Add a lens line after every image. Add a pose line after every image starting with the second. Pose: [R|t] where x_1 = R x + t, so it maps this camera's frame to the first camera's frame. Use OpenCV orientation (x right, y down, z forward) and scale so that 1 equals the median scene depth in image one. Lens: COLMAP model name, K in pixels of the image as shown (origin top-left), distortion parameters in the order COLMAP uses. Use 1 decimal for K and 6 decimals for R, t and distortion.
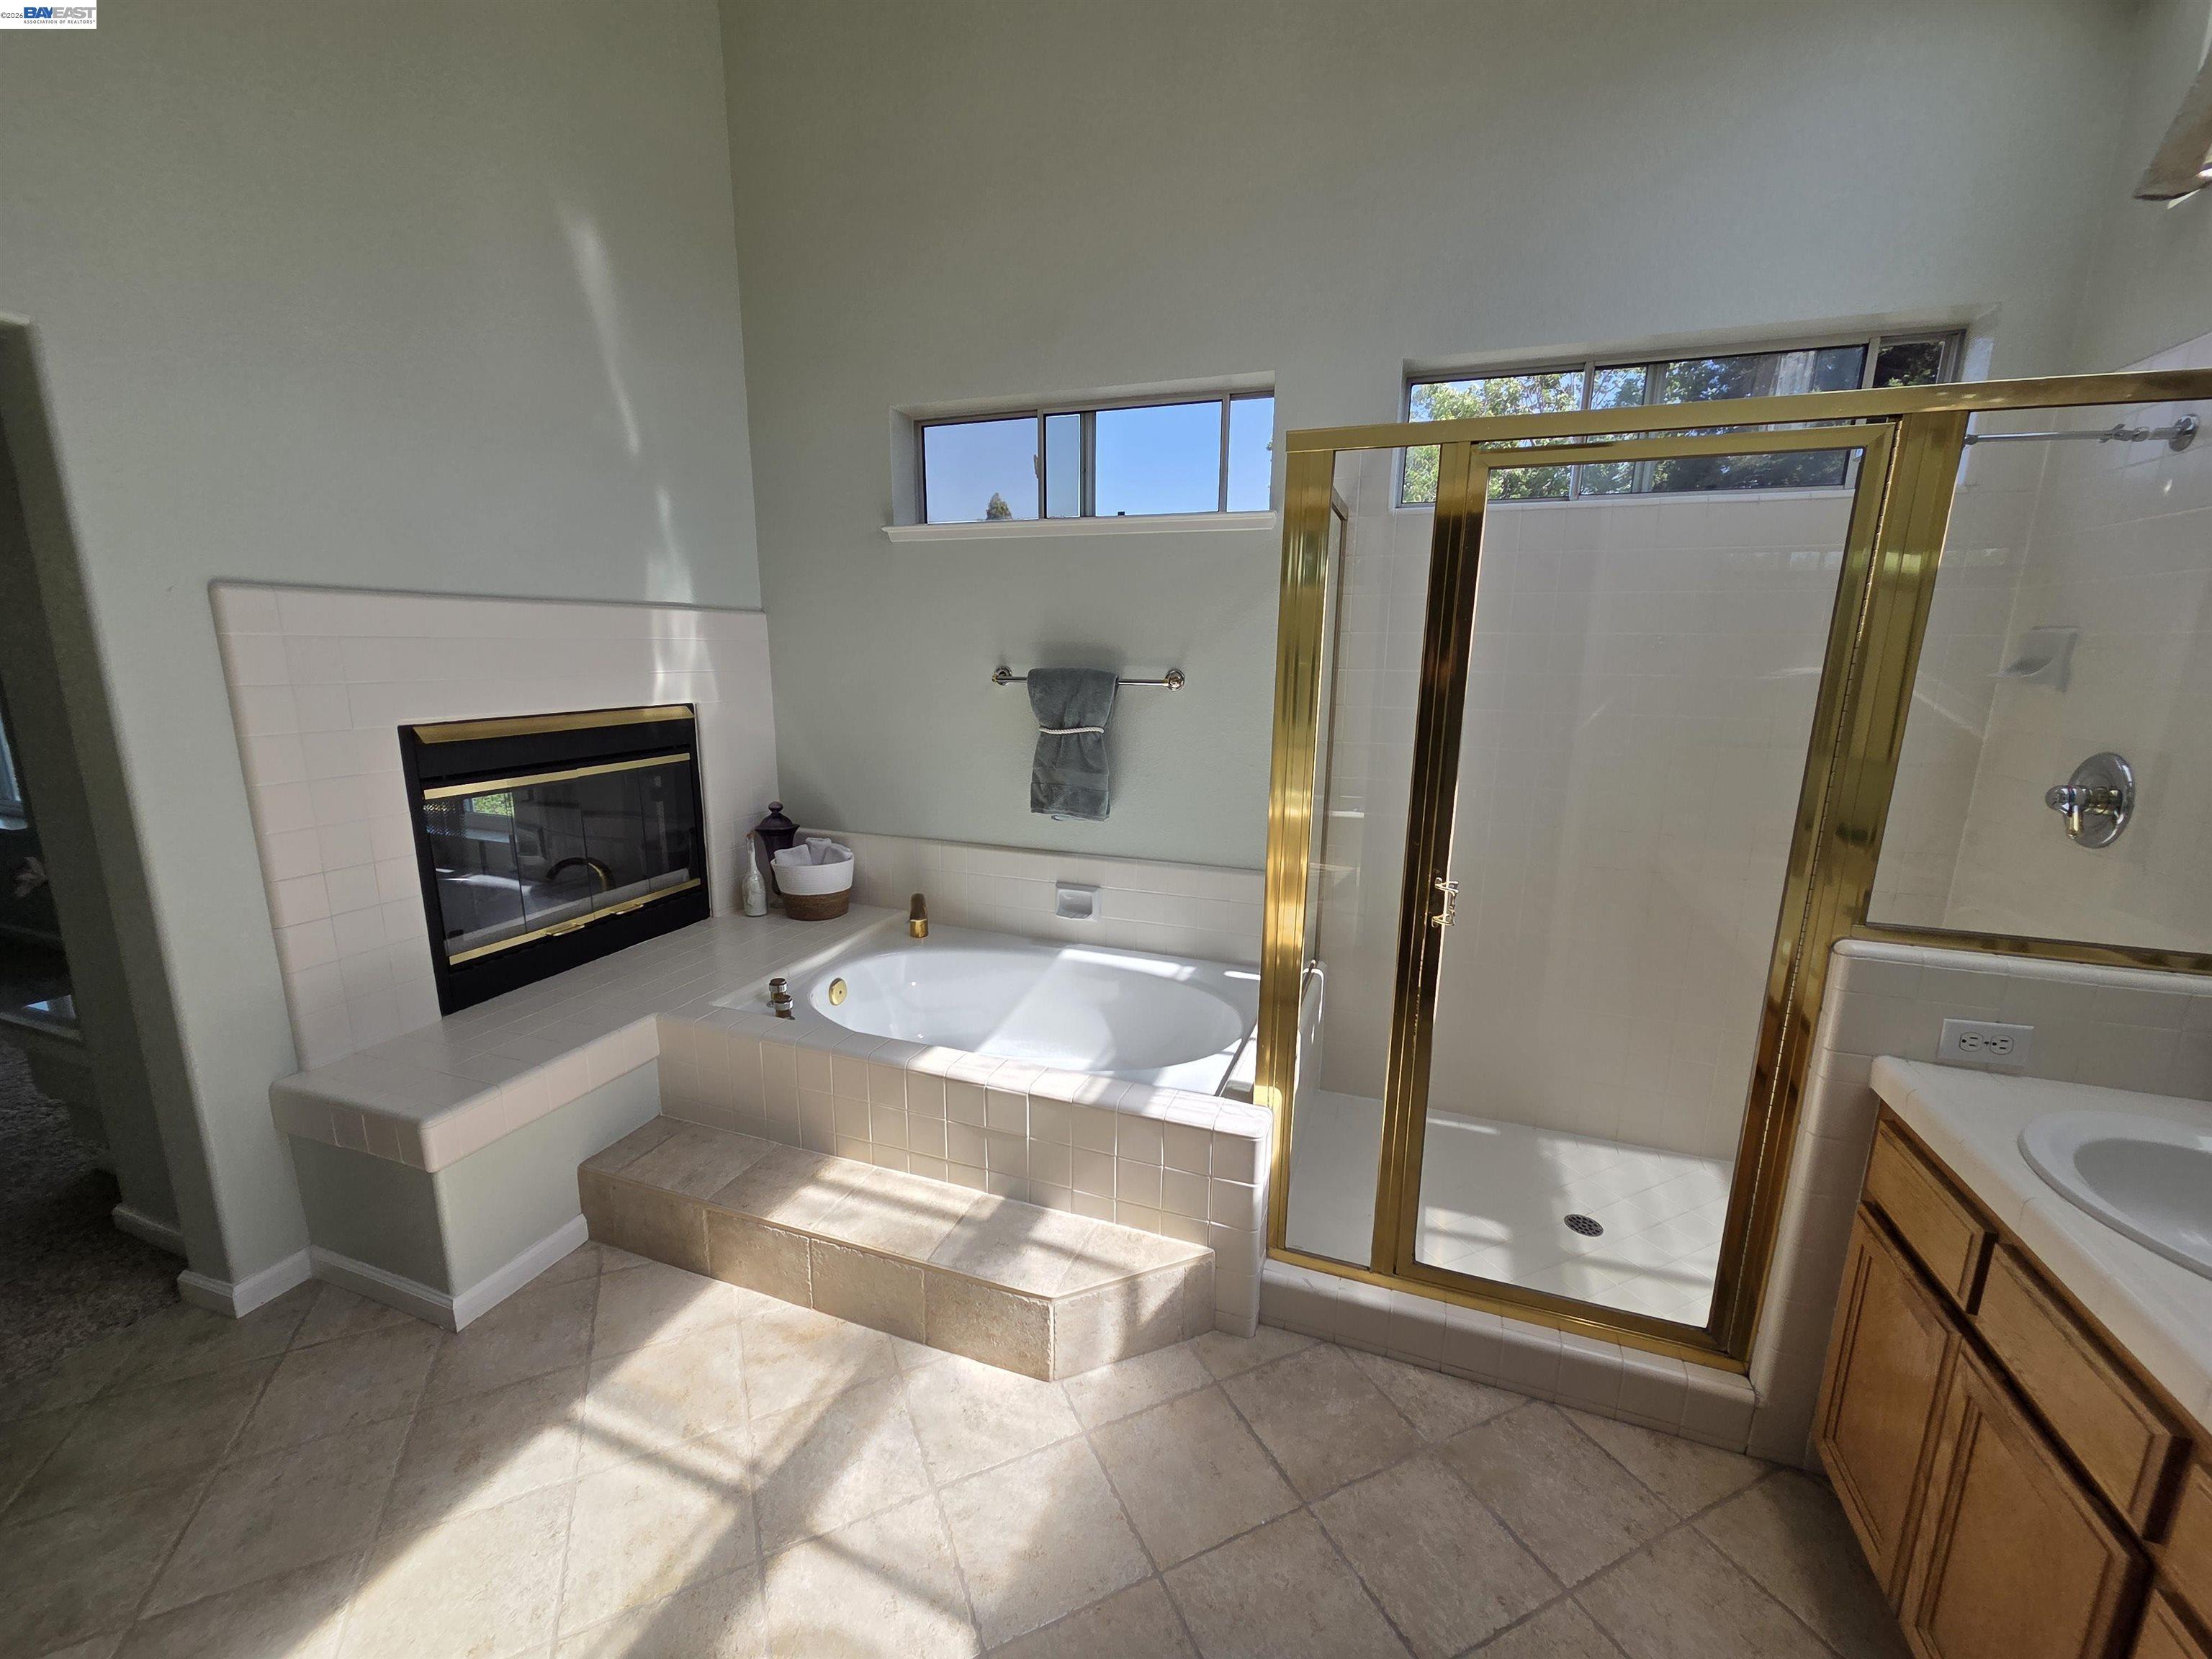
lens RADIAL K [[902.6, 0, 1085.8], [0, 902.6, 832.9], [0, 0, 1]] dist [0.008908, -0.001255]
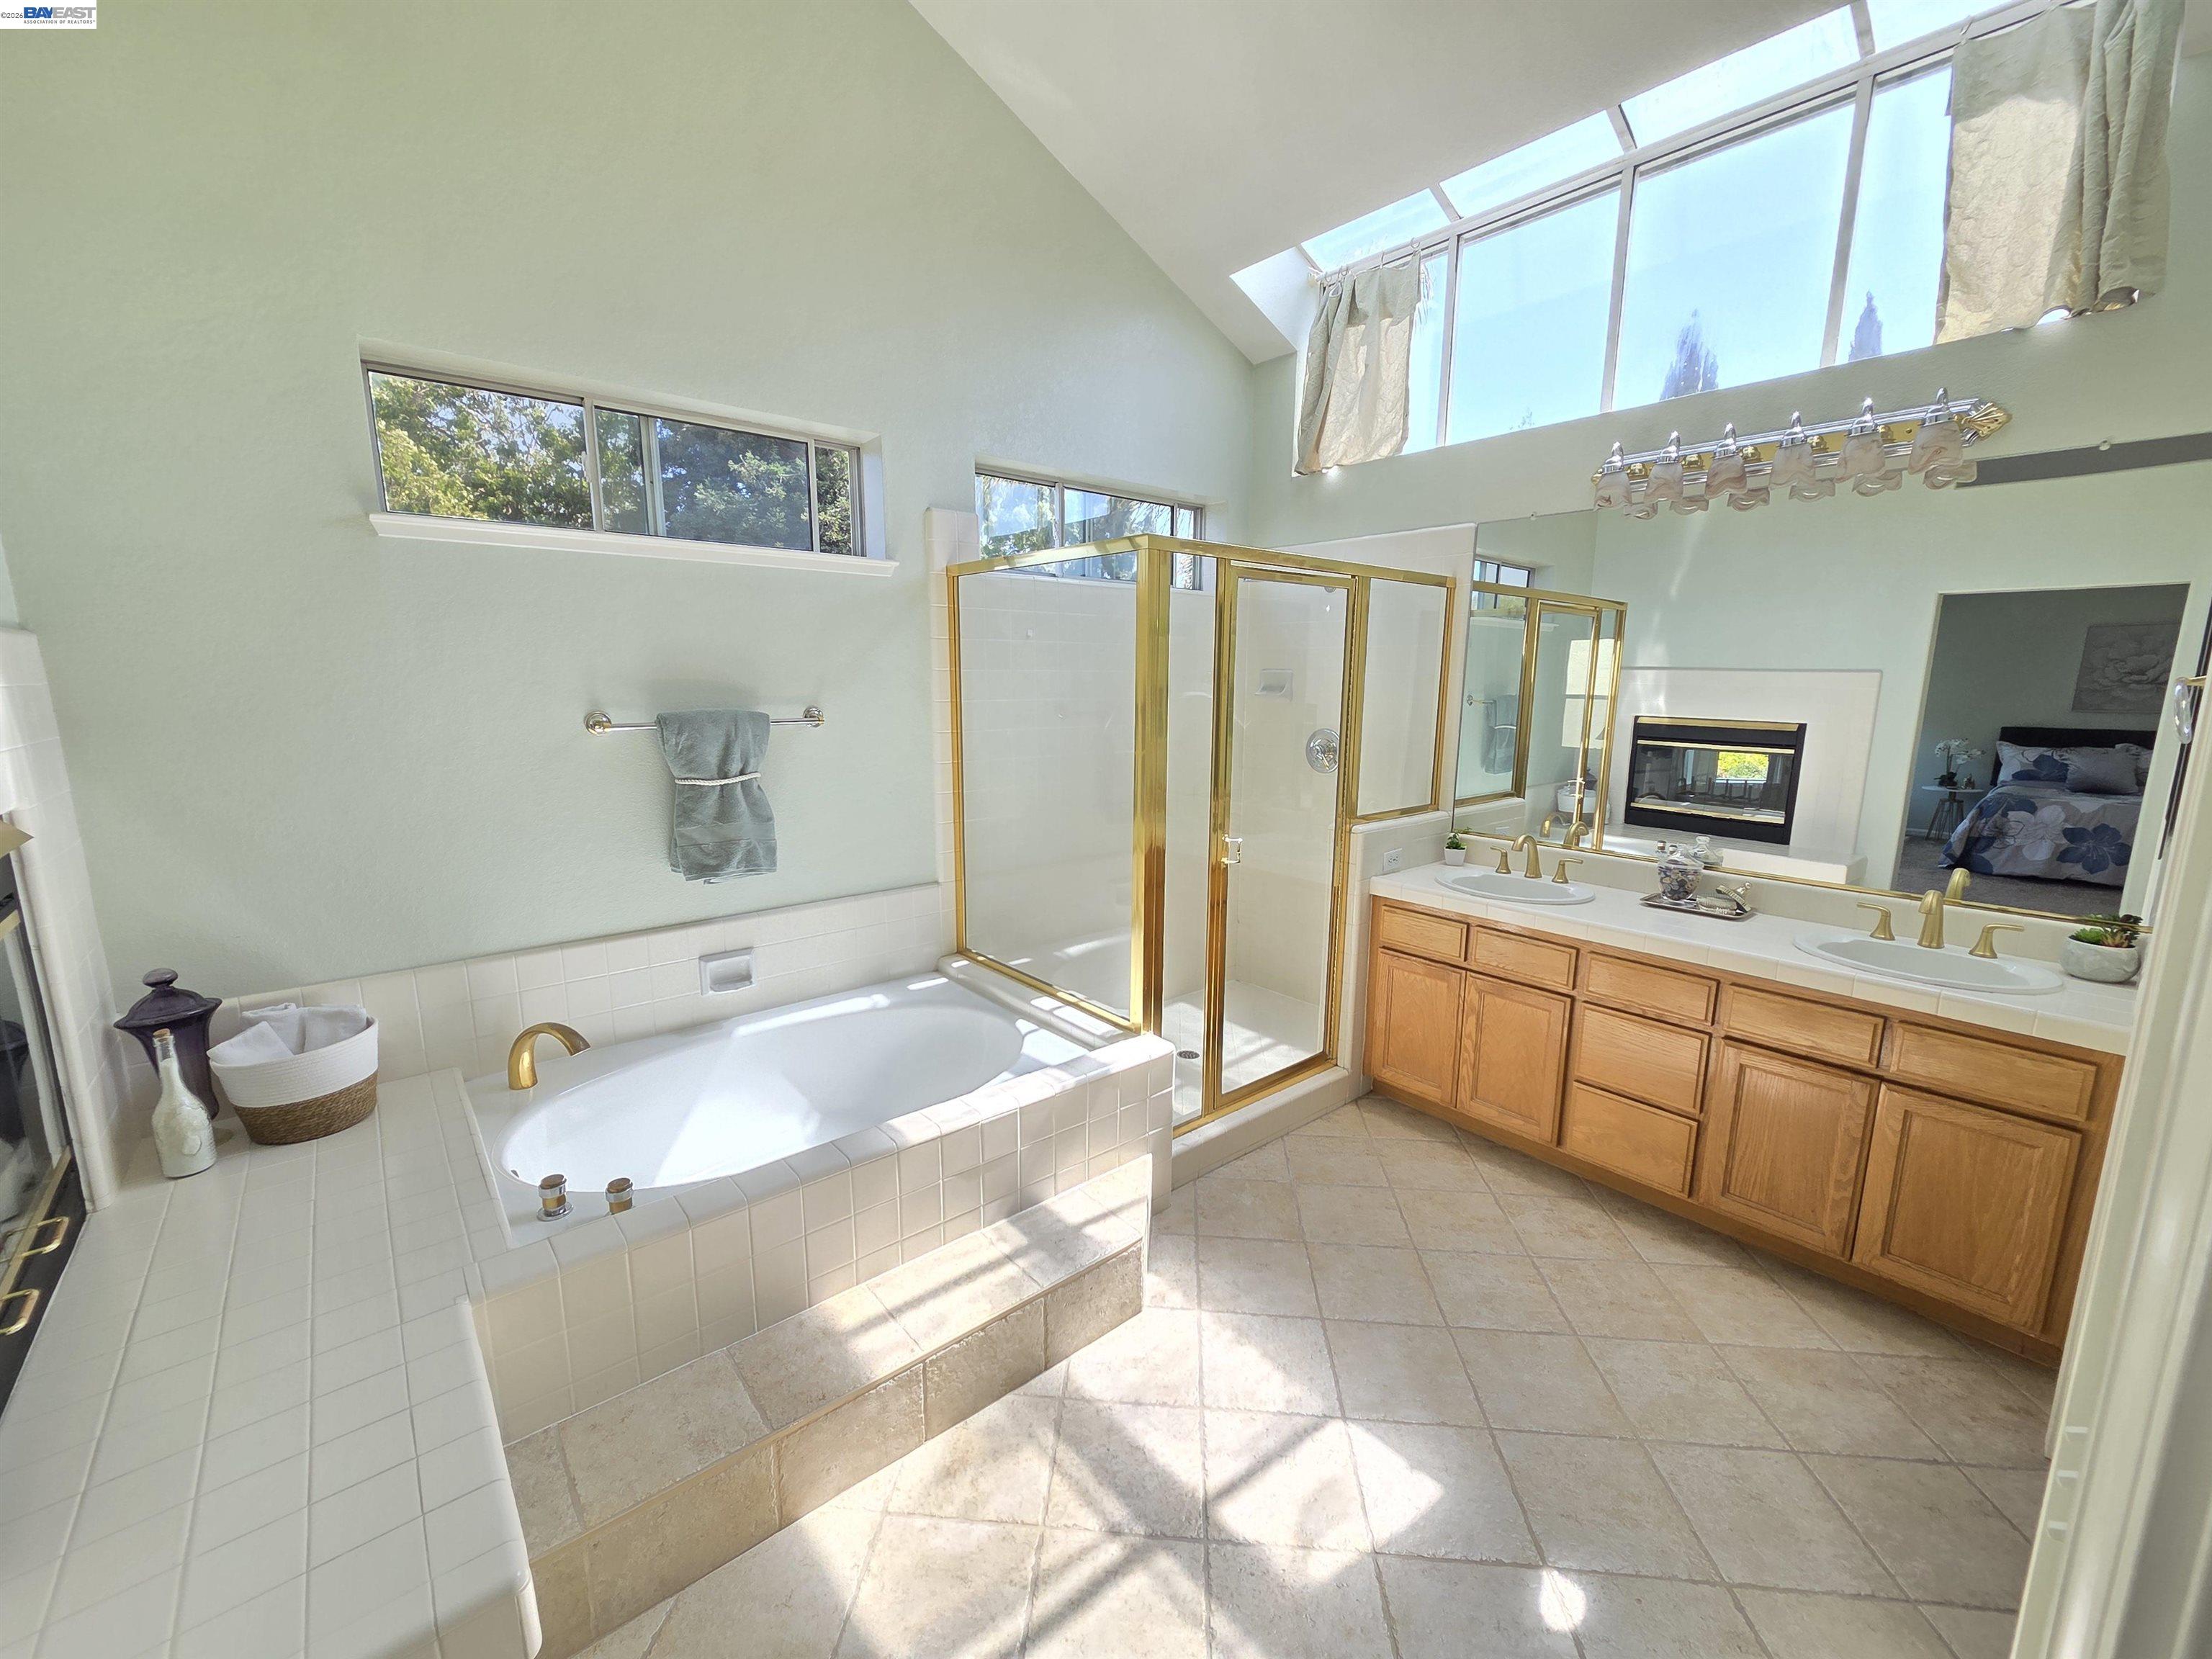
lens RADIAL K [[902.6, 0, 1094.1], [0, 902.6, 836.3], [0, 0, 1]] dist [0.008908, -0.001255]
pose [[0.483419, -0.161012, 0.860454, -0.625560], [0.176962, 0.980620, 0.084077, -0.070502], [-0.857316, 0.111623, 0.502544, 0.252639]]
